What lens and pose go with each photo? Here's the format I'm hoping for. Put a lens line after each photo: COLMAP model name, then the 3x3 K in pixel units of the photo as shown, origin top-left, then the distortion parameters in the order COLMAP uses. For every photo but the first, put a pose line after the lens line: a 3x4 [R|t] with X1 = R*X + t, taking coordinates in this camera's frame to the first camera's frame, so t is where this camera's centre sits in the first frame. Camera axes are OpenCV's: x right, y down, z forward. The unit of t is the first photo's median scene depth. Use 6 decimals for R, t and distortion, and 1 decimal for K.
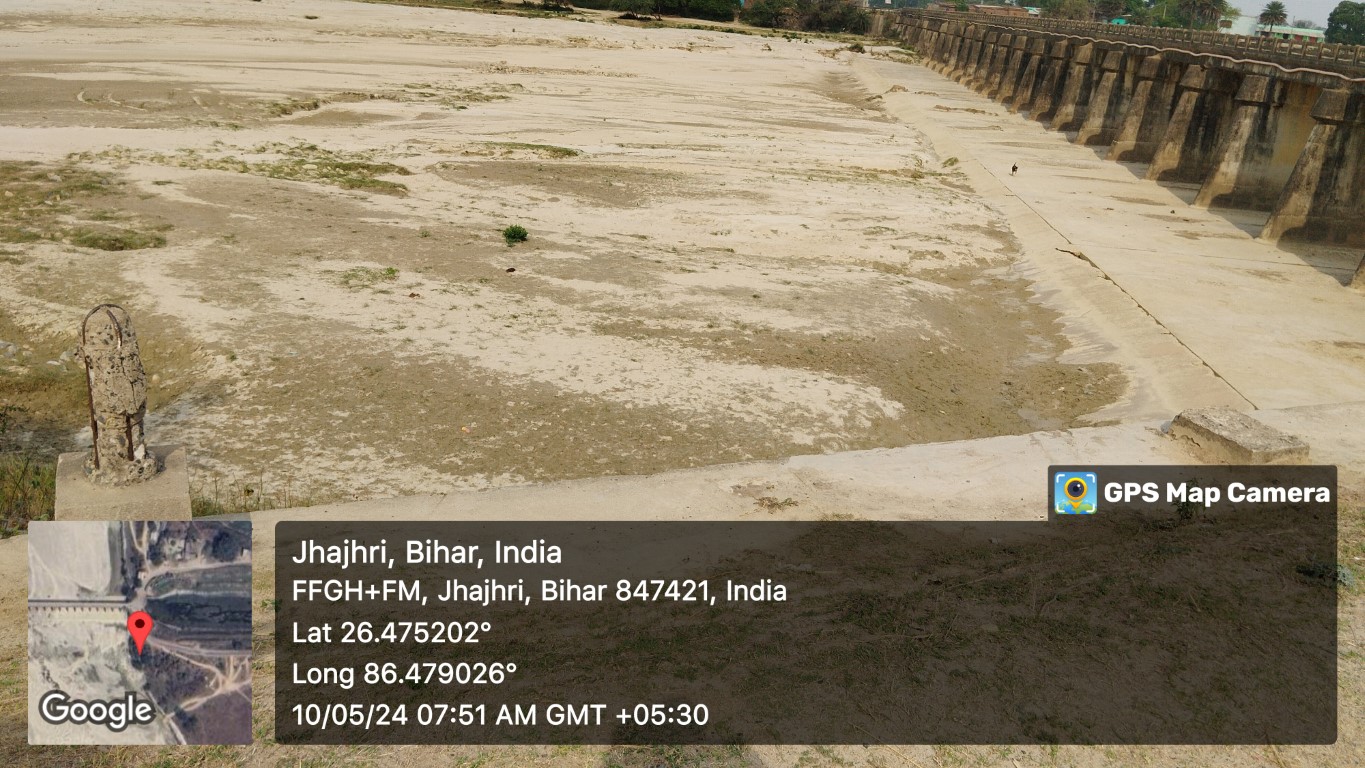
lens RADIAL K [[1136.9, 0, 691.6], [0, 1136.9, 373.9], [0, 0, 1]] dist [0.093210, -0.176941]
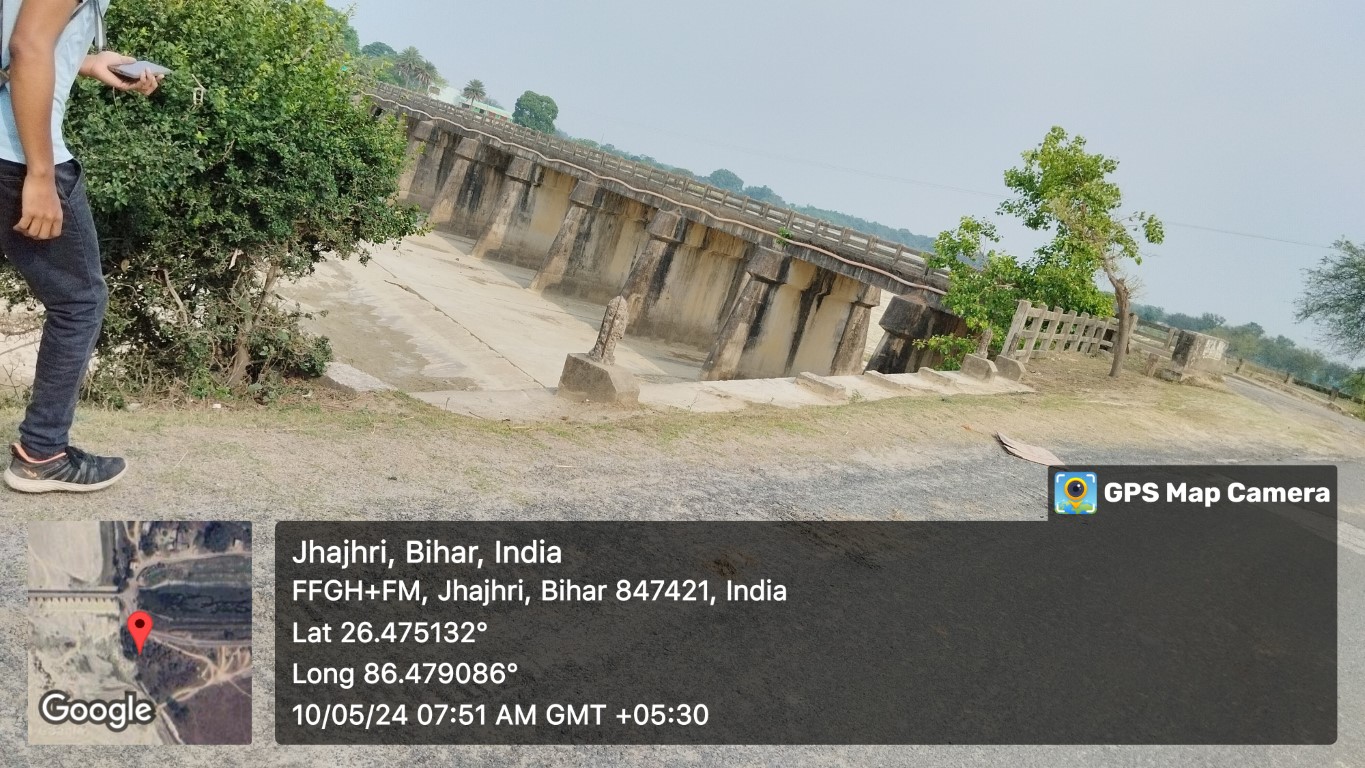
lens RADIAL K [[1136.9, 0, 681.6], [0, 1136.9, 364.4], [0, 0, 1]] dist [0.093210, -0.176941]
pose [[0.779106, 0.057490, 0.624250, -0.160107], [-0.036741, 0.998262, -0.046079, 0.017899], [-0.625815, 0.012965, 0.779864, -0.088162]]
